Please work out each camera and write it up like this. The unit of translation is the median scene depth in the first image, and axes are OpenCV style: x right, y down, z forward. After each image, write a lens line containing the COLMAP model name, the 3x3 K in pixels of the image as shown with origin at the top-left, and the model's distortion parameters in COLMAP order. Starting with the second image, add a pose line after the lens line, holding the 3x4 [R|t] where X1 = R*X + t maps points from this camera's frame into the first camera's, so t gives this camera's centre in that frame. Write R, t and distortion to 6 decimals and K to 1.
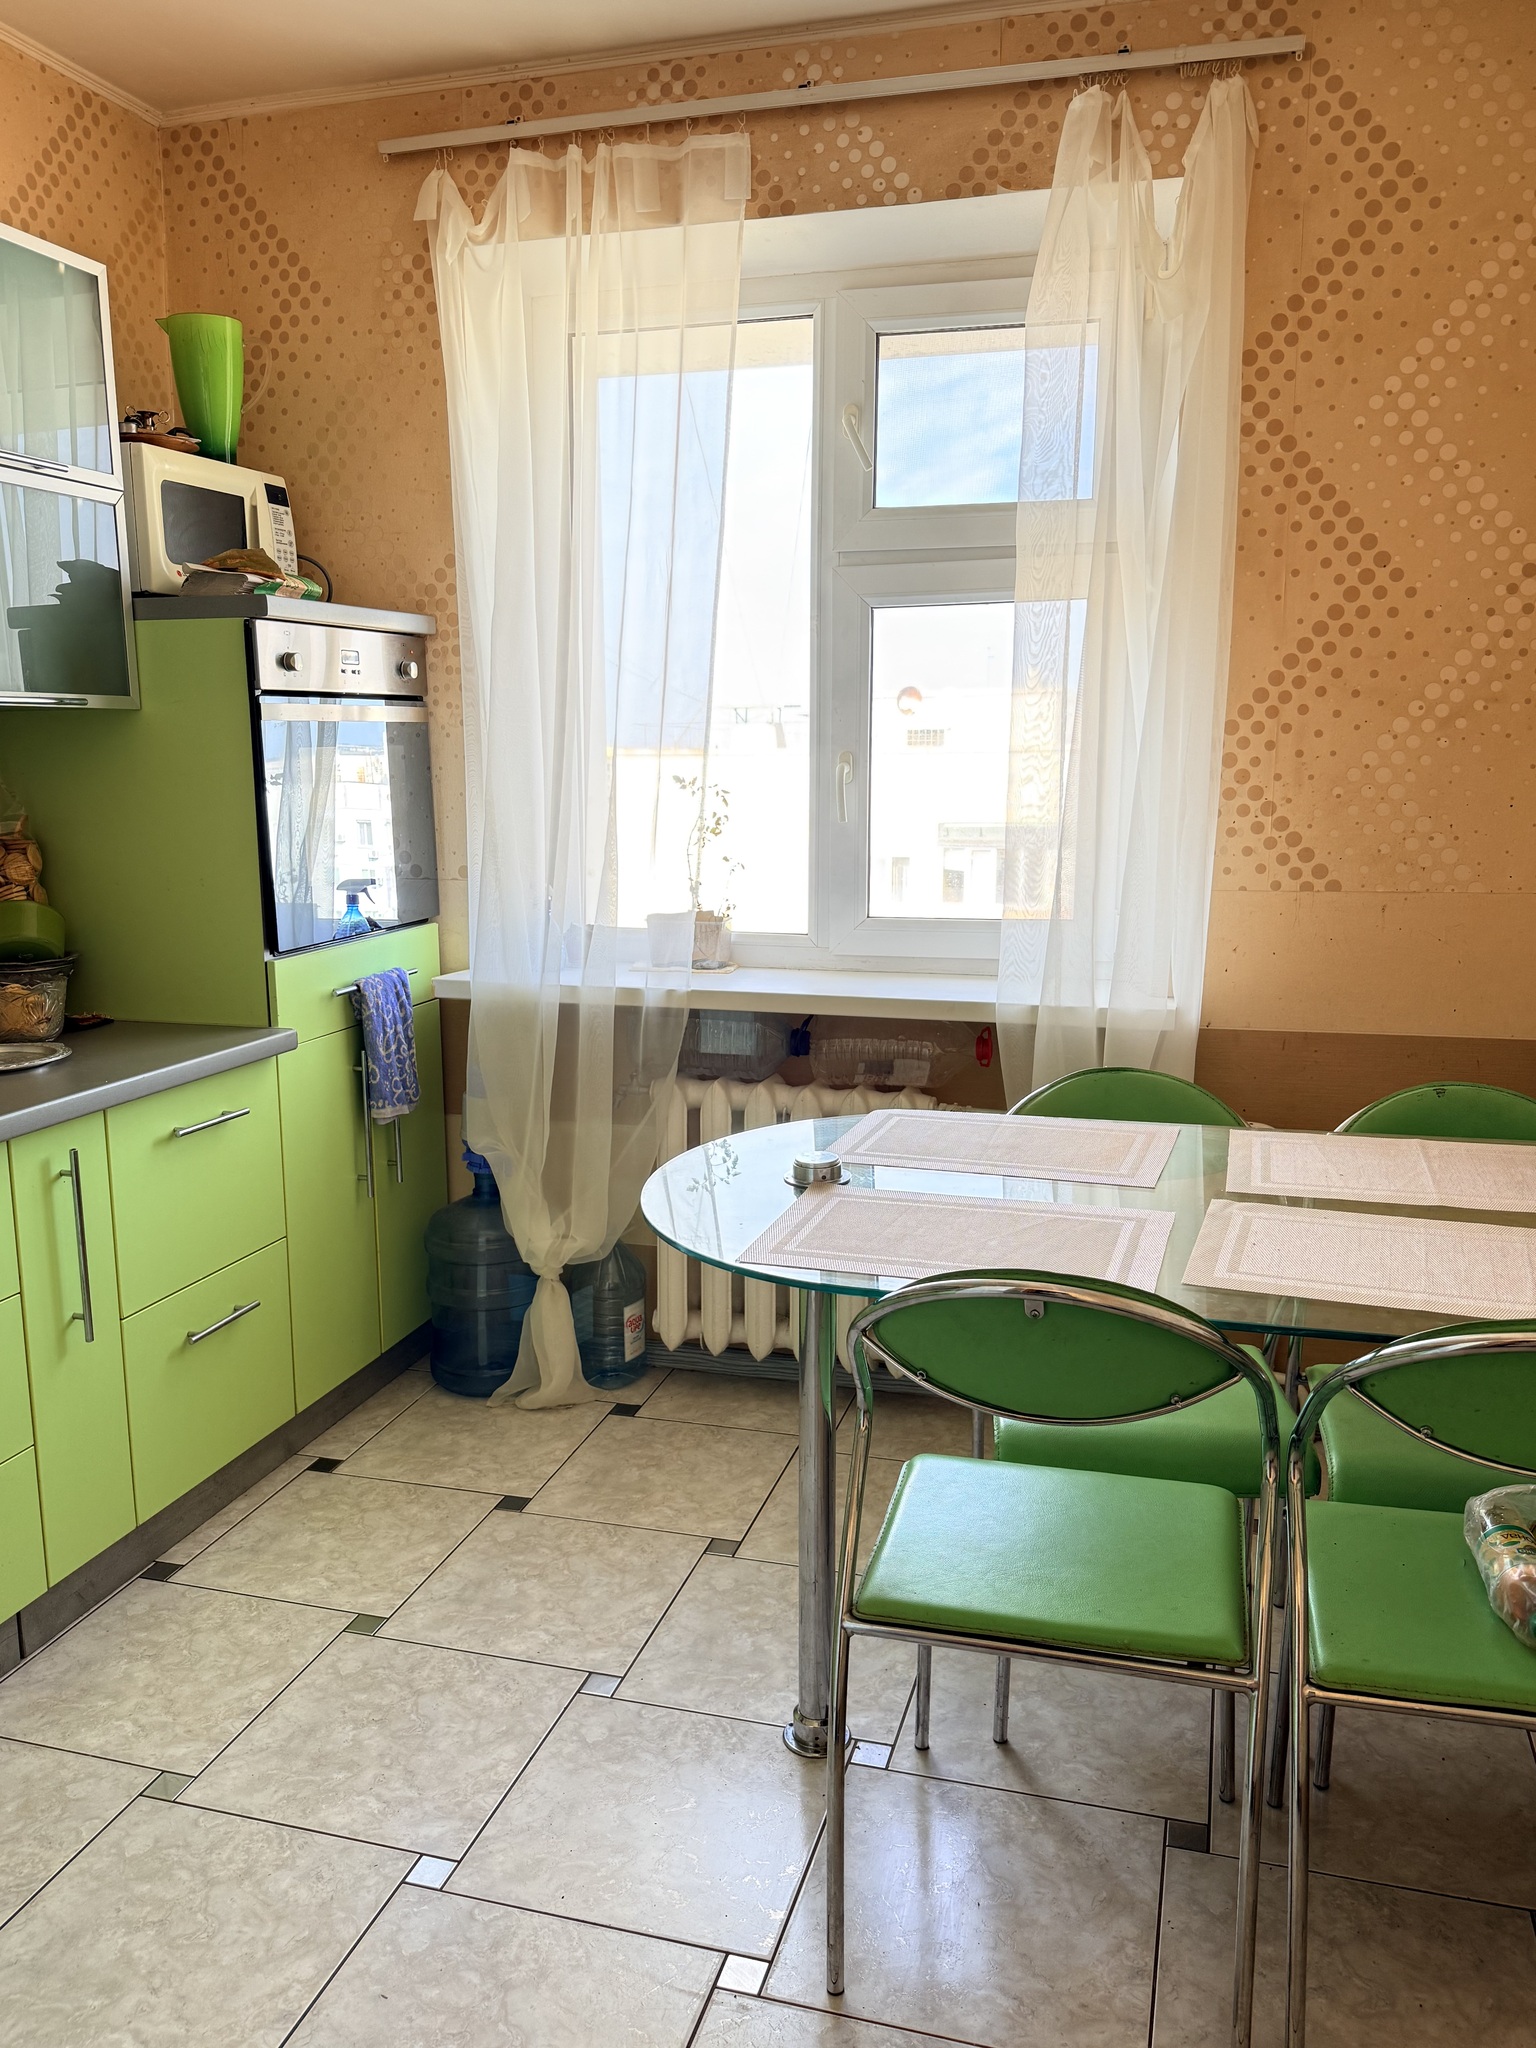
lens RADIAL K [[1559.4, 0, 759.4], [0, 1559.4, 1030.2], [0, 0, 1]] dist [0.079419, -0.109802]
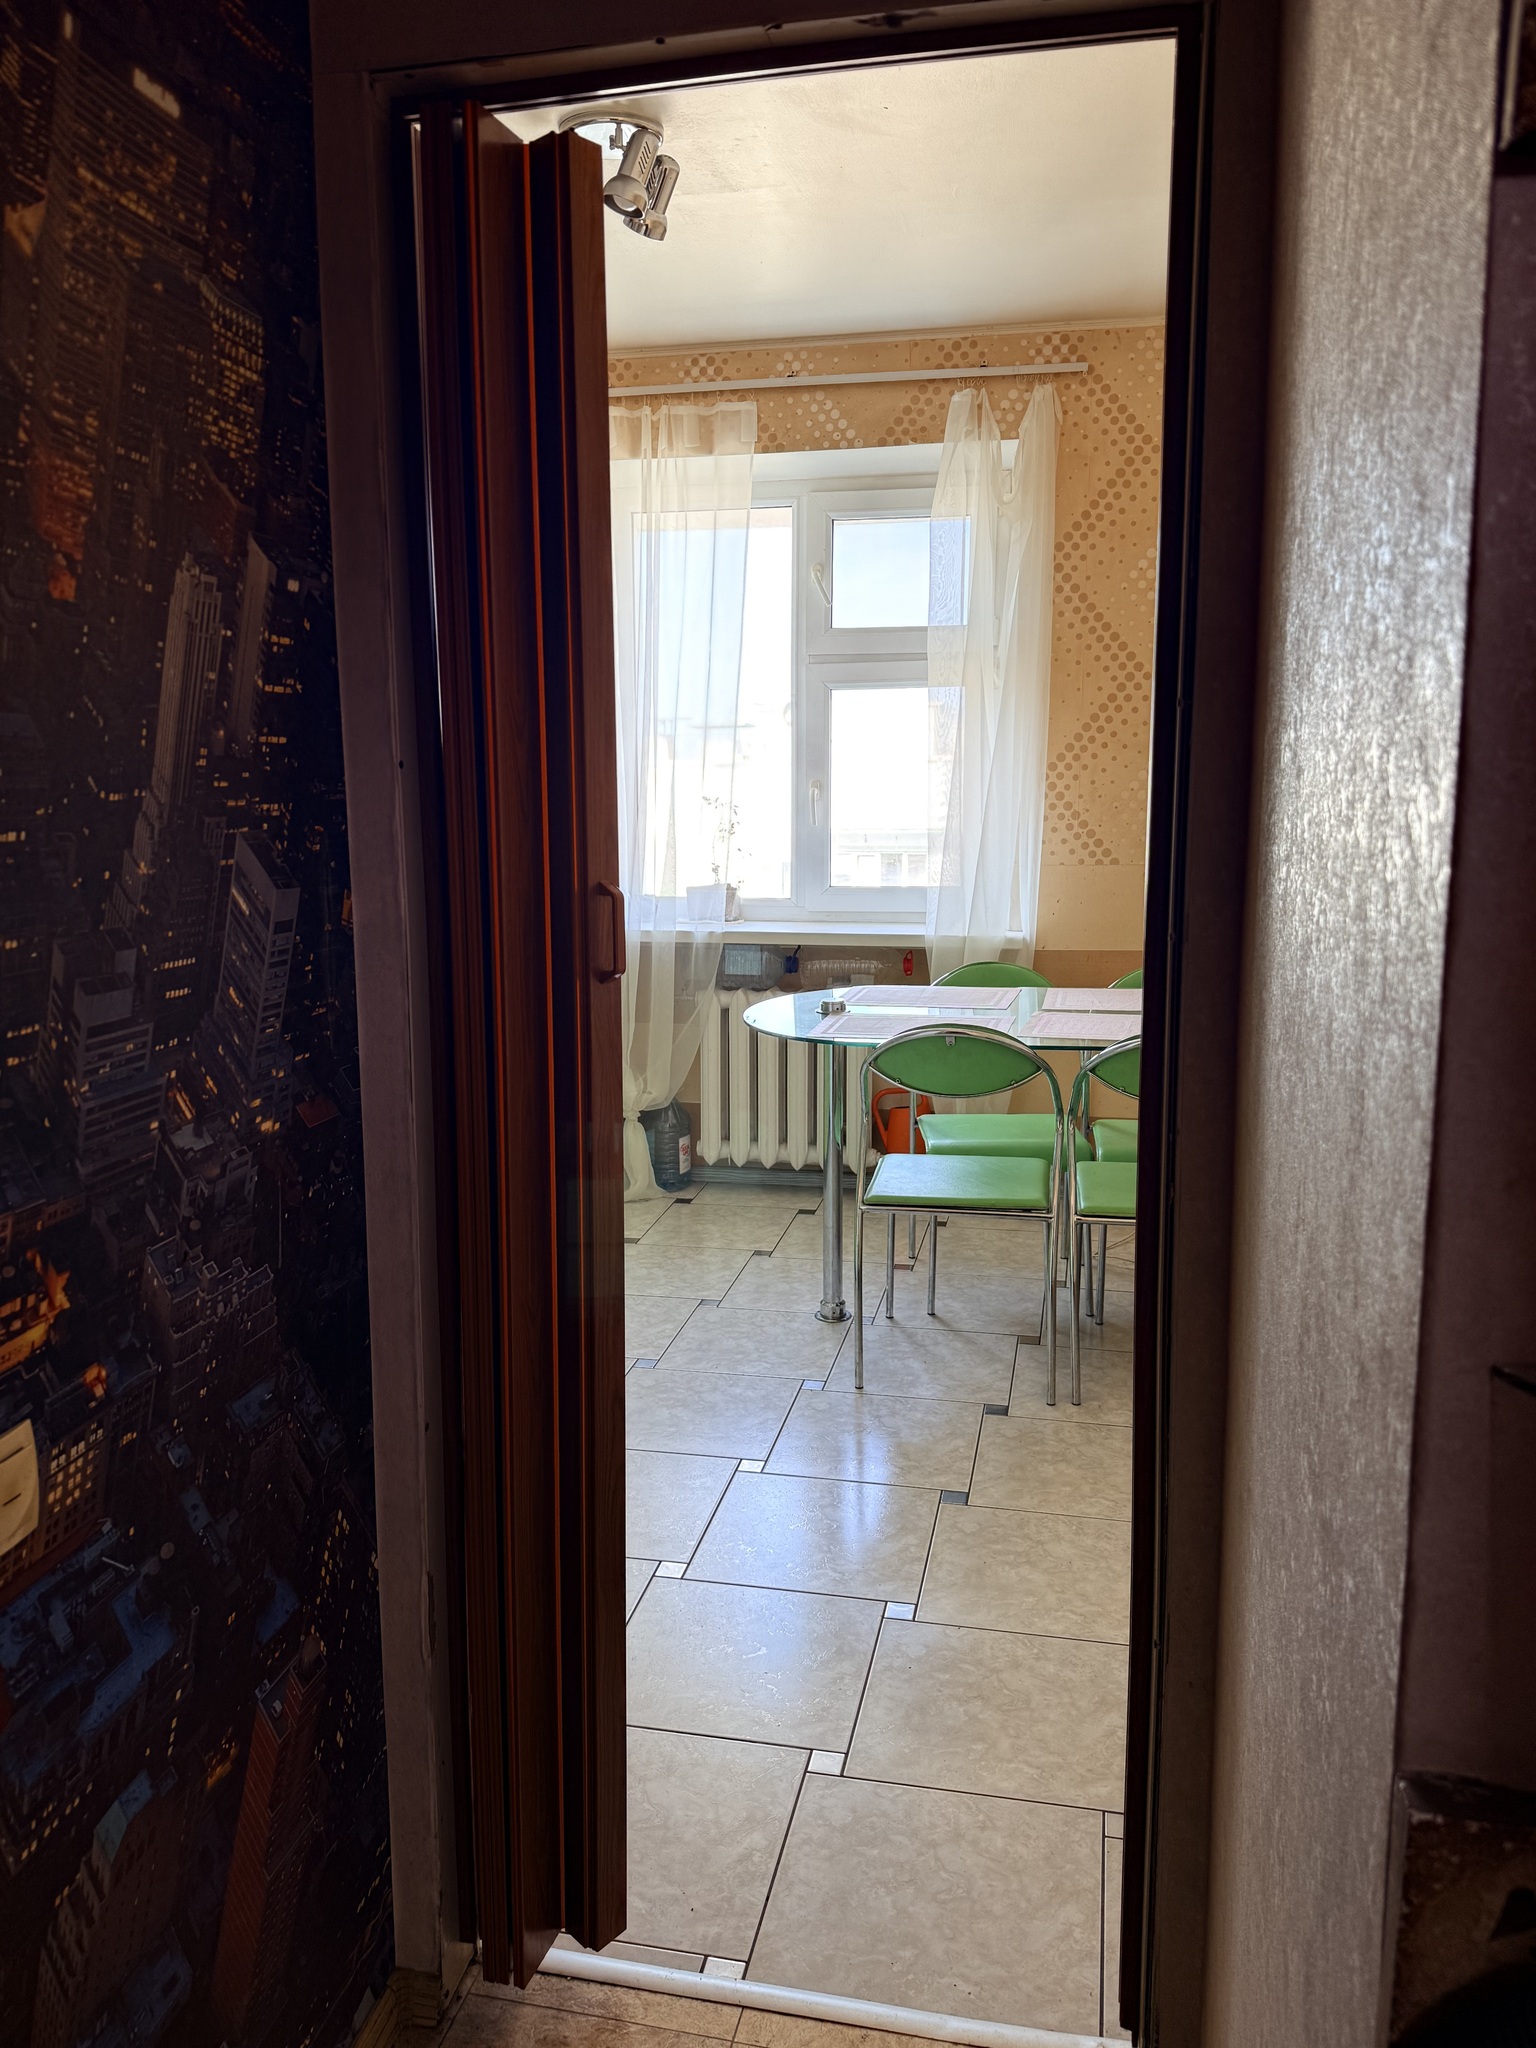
lens RADIAL K [[1559.4, 0, 753.1], [0, 1559.4, 1038.4], [0, 0, 1]] dist [0.079419, -0.109802]
pose [[0.997303, -0.015017, 0.071847, -0.140137], [0.015472, 0.999864, -0.005785, 0.099729], [-0.071750, 0.006881, 0.997399, -0.629119]]
